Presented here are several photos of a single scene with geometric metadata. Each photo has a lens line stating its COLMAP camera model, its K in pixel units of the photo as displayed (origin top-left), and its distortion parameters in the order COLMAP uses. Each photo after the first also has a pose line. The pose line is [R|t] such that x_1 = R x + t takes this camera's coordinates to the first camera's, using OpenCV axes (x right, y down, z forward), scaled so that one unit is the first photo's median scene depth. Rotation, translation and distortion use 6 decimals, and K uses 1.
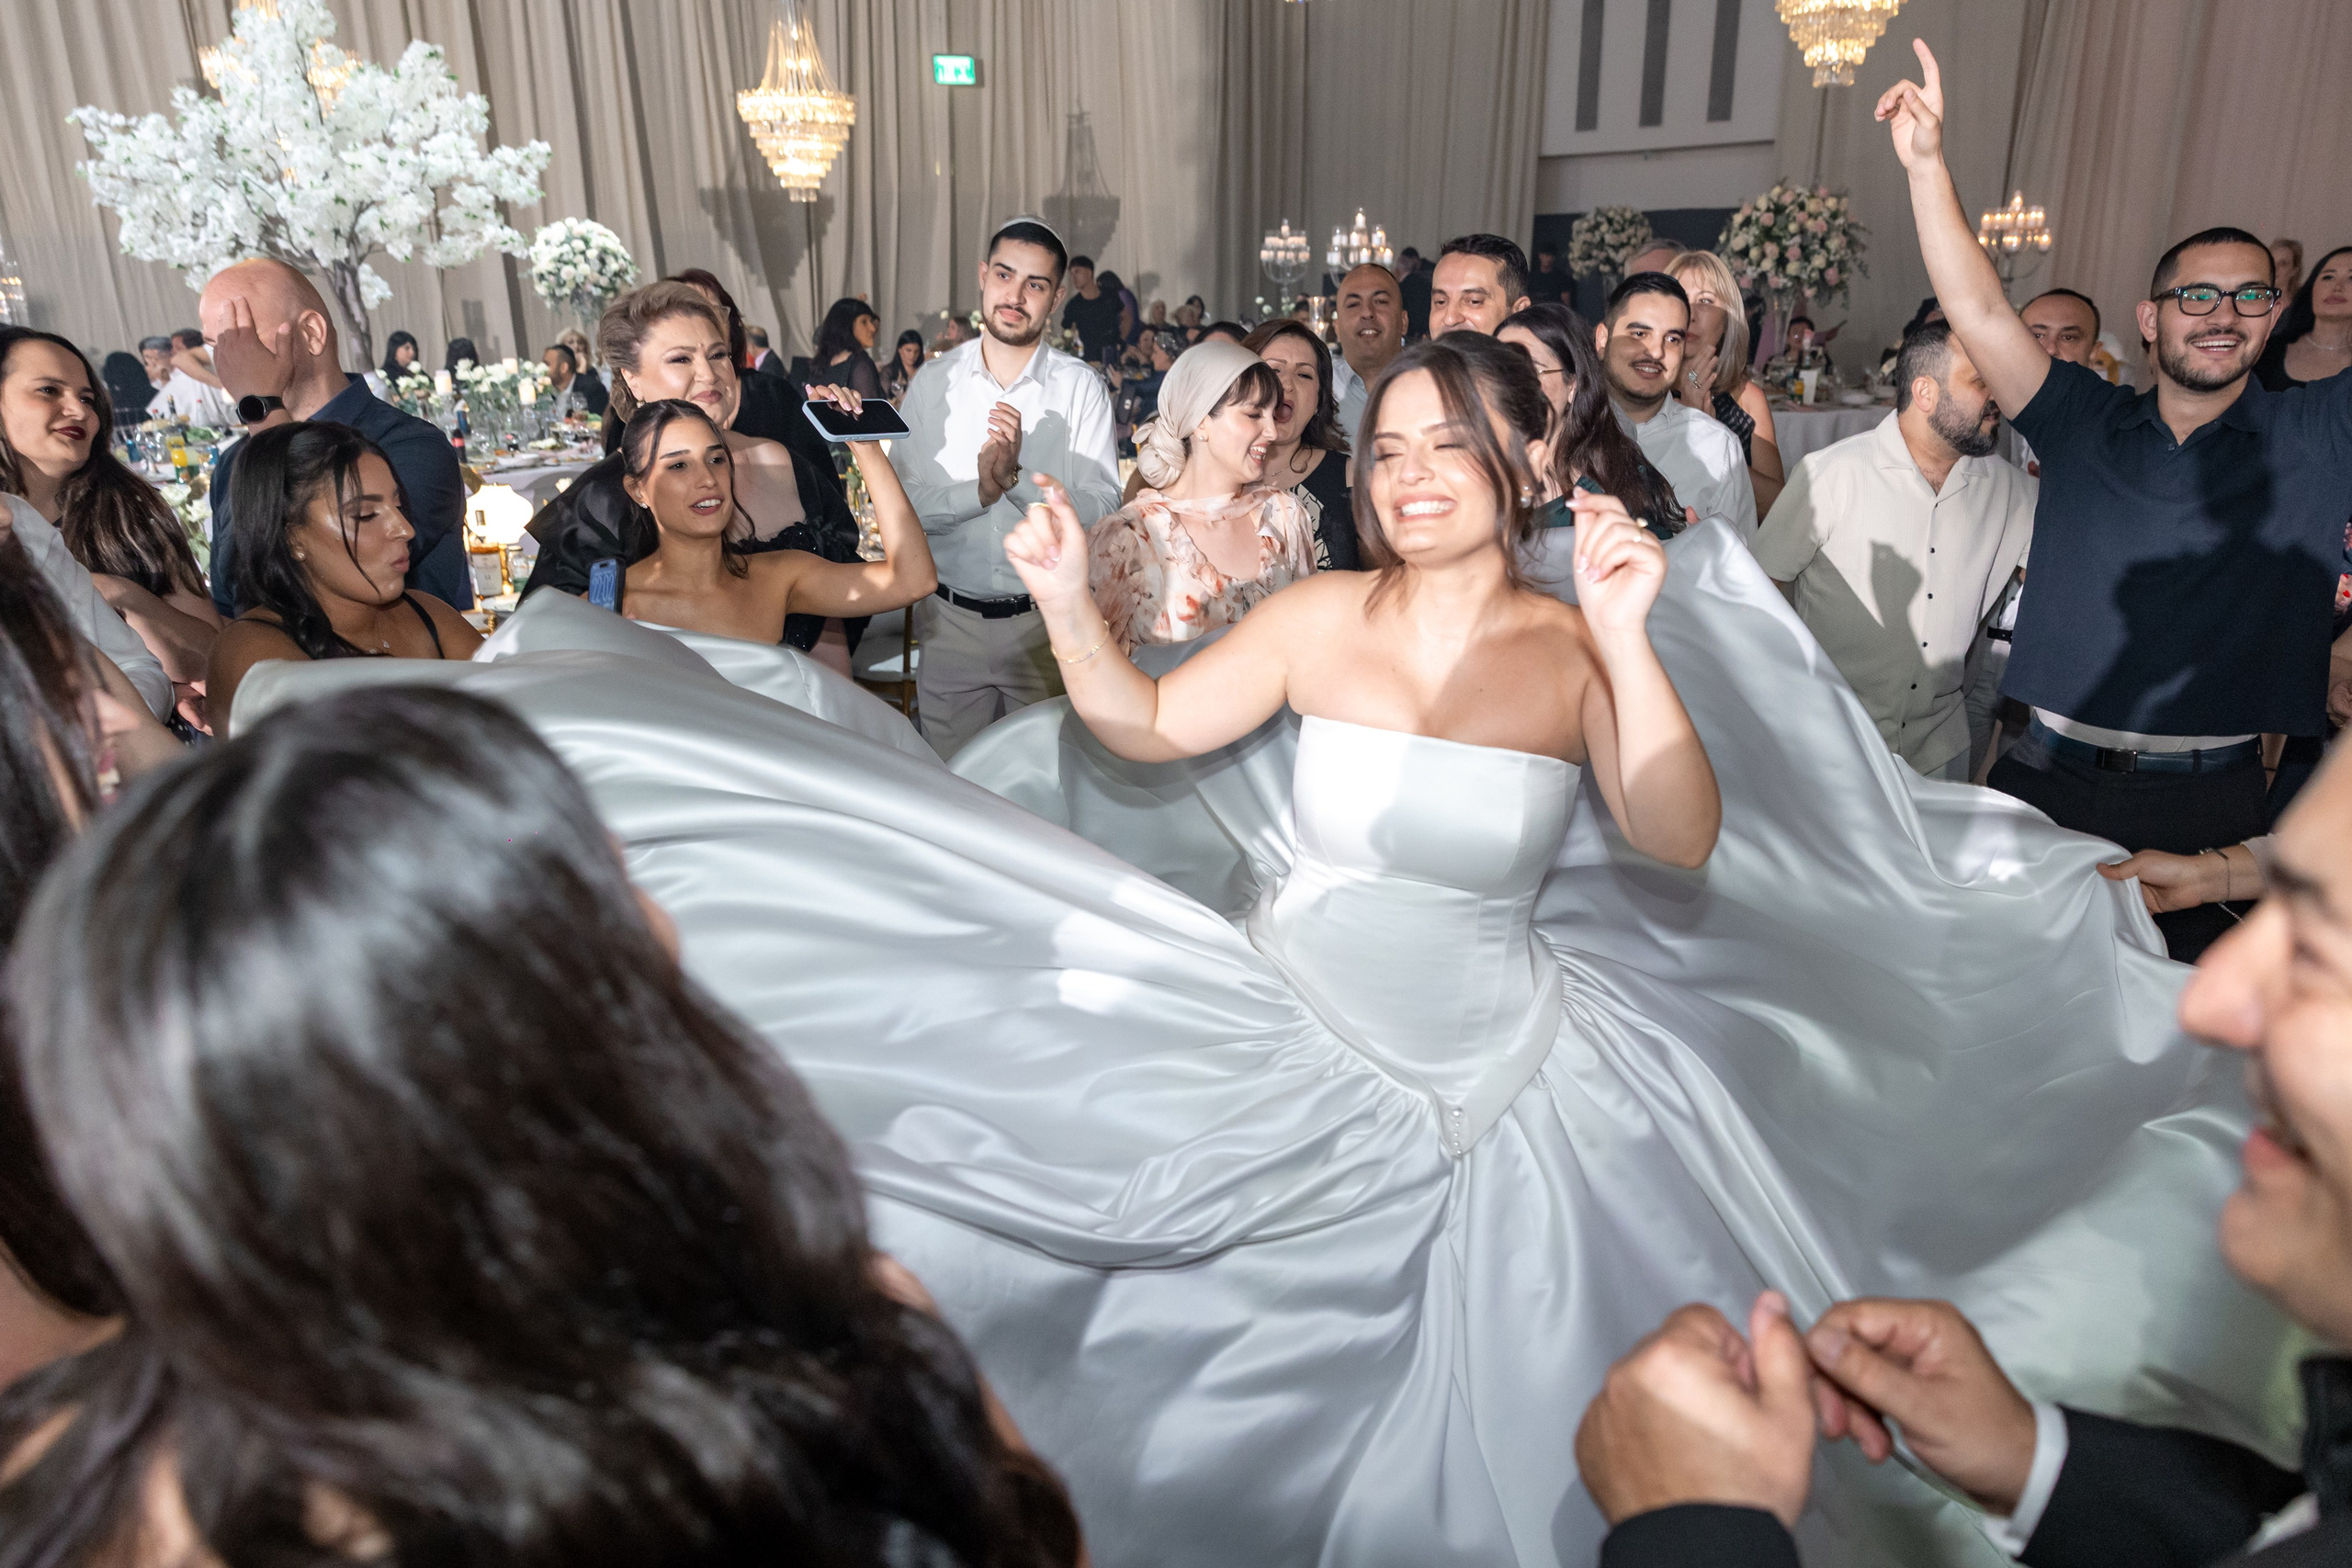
lens RADIAL K [[1635.8, 0, 1175.1], [0, 1635.8, 785.4], [0, 0, 1]] dist [0.001709, 0.000021]
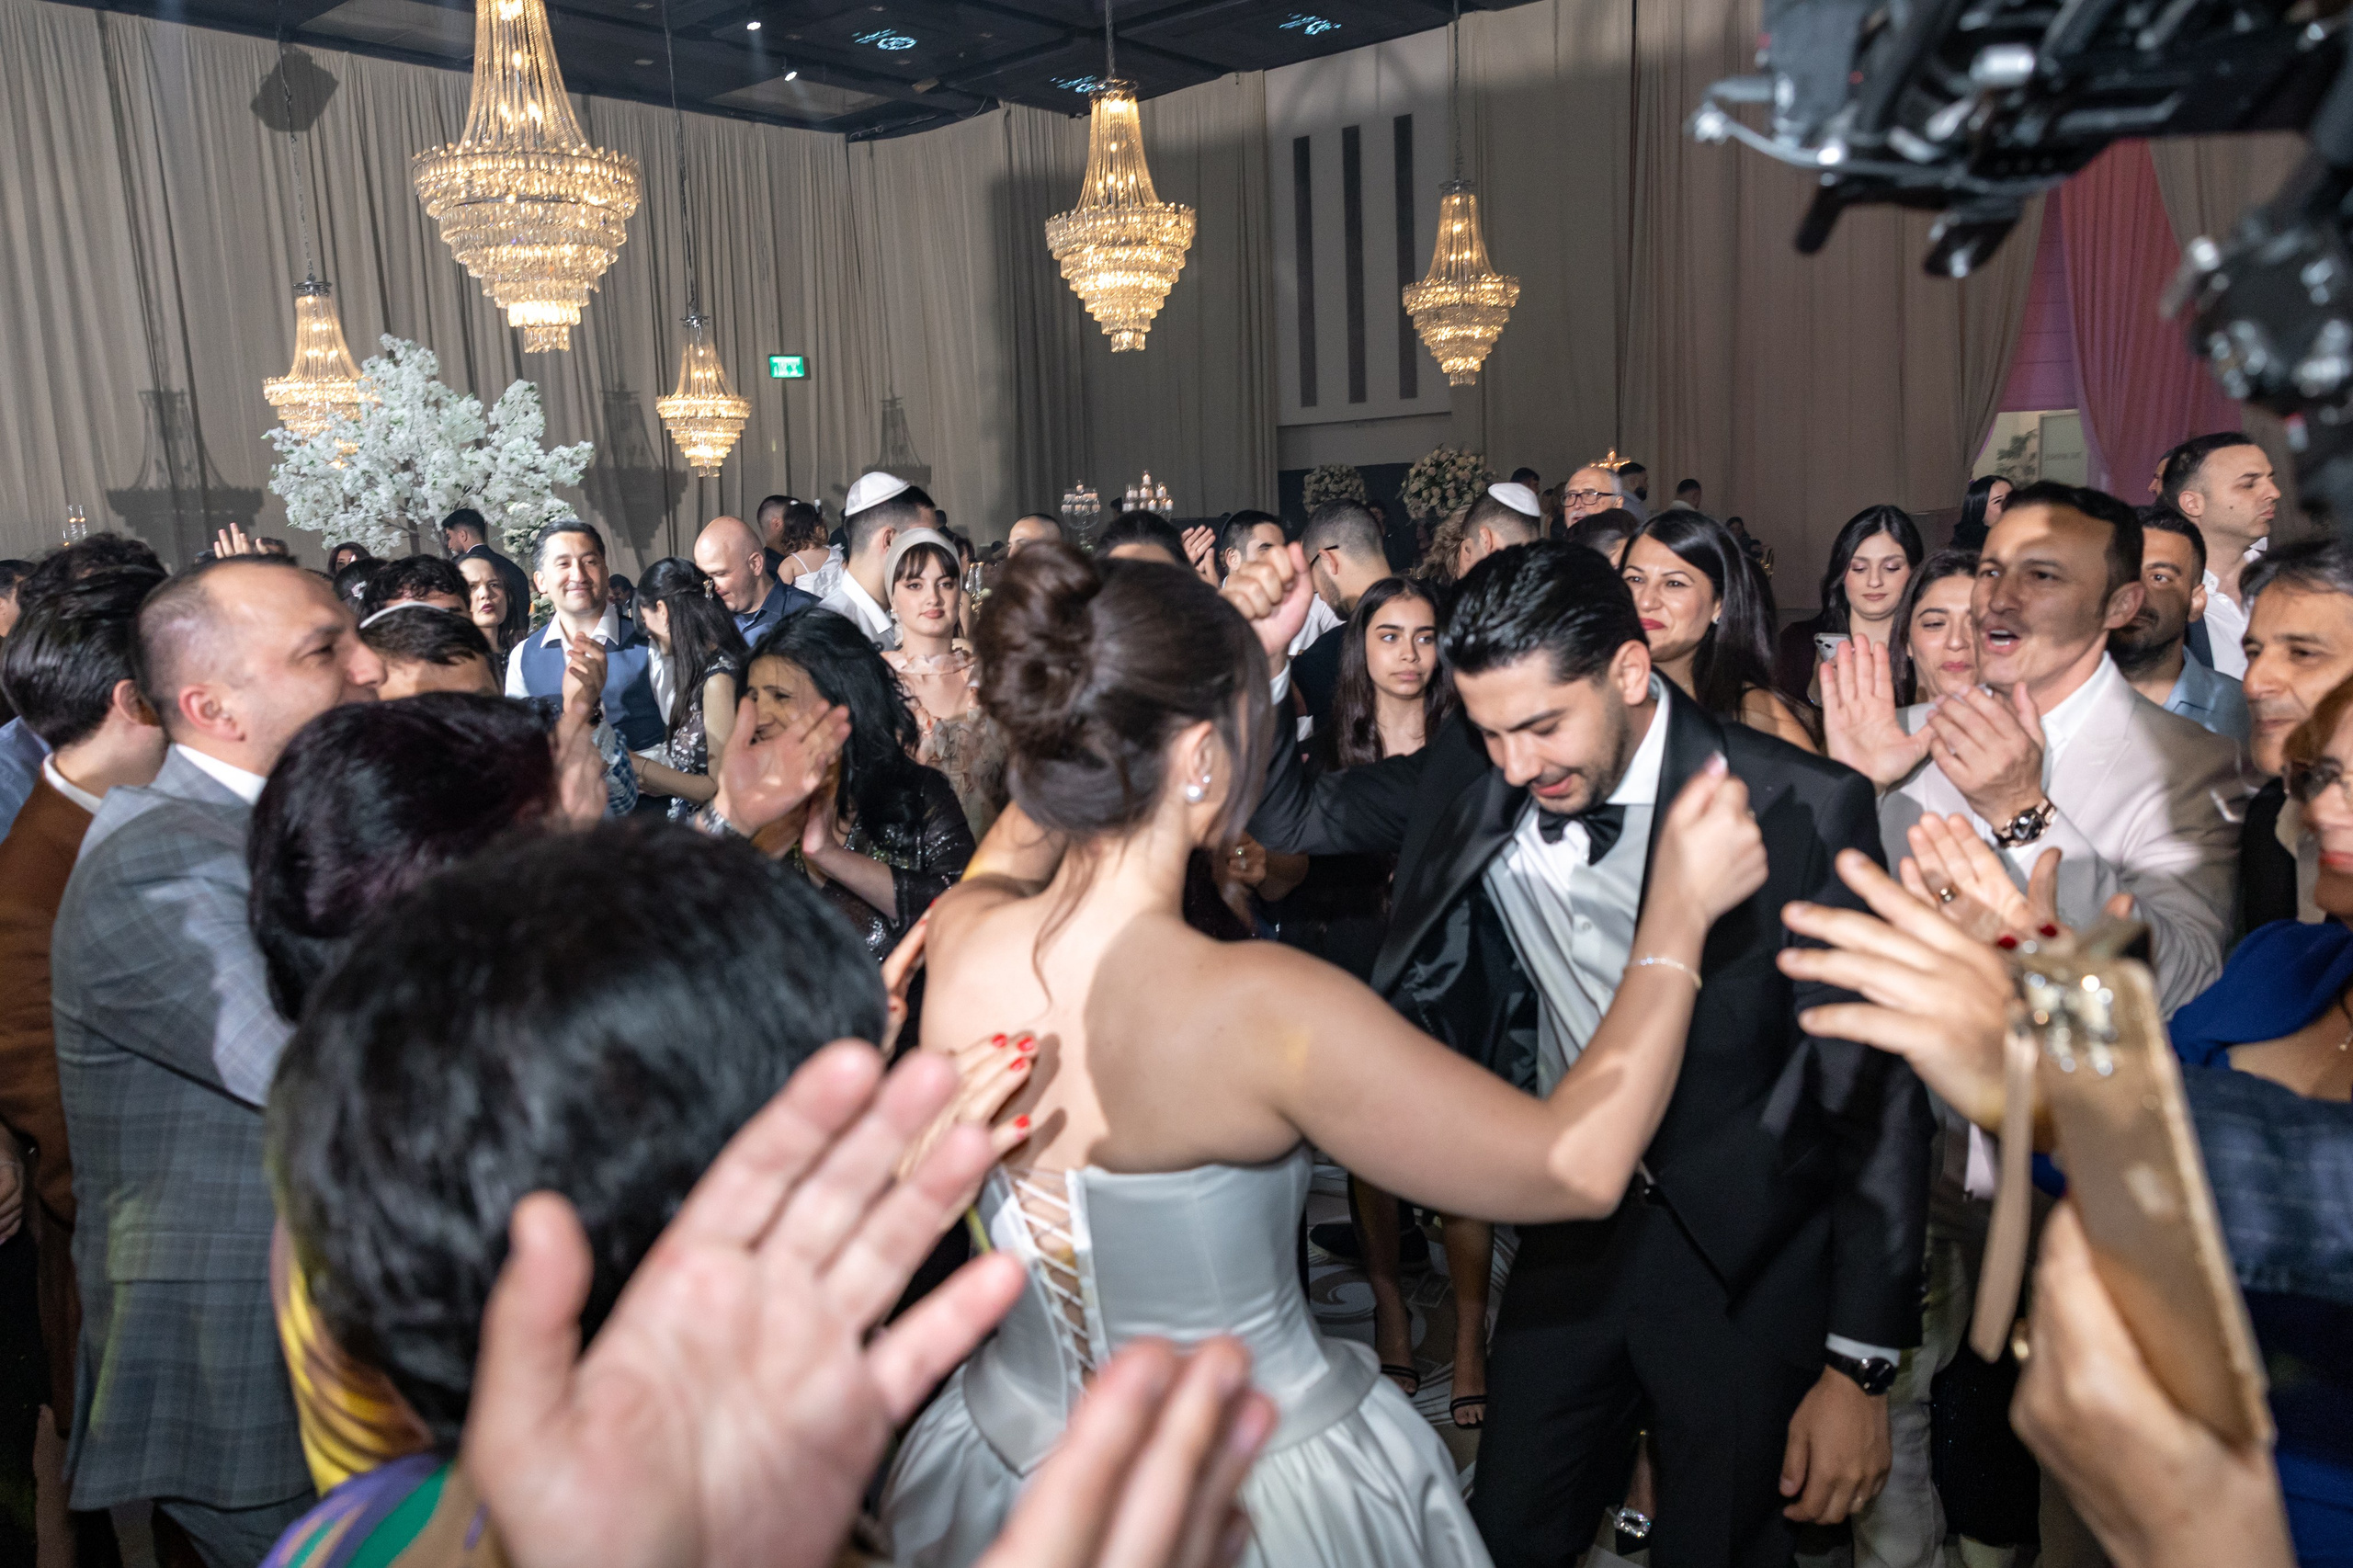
lens RADIAL K [[1636.7, 0, 1177.5], [0, 1636.7, 779.9], [0, 0, 1]] dist [0.001709, 0.000021]
pose [[0.989266, -0.052056, 0.136536, -0.054545], [0.072042, 0.986689, -0.145789, 0.088598], [-0.127129, 0.154061, 0.979849, -0.261001]]
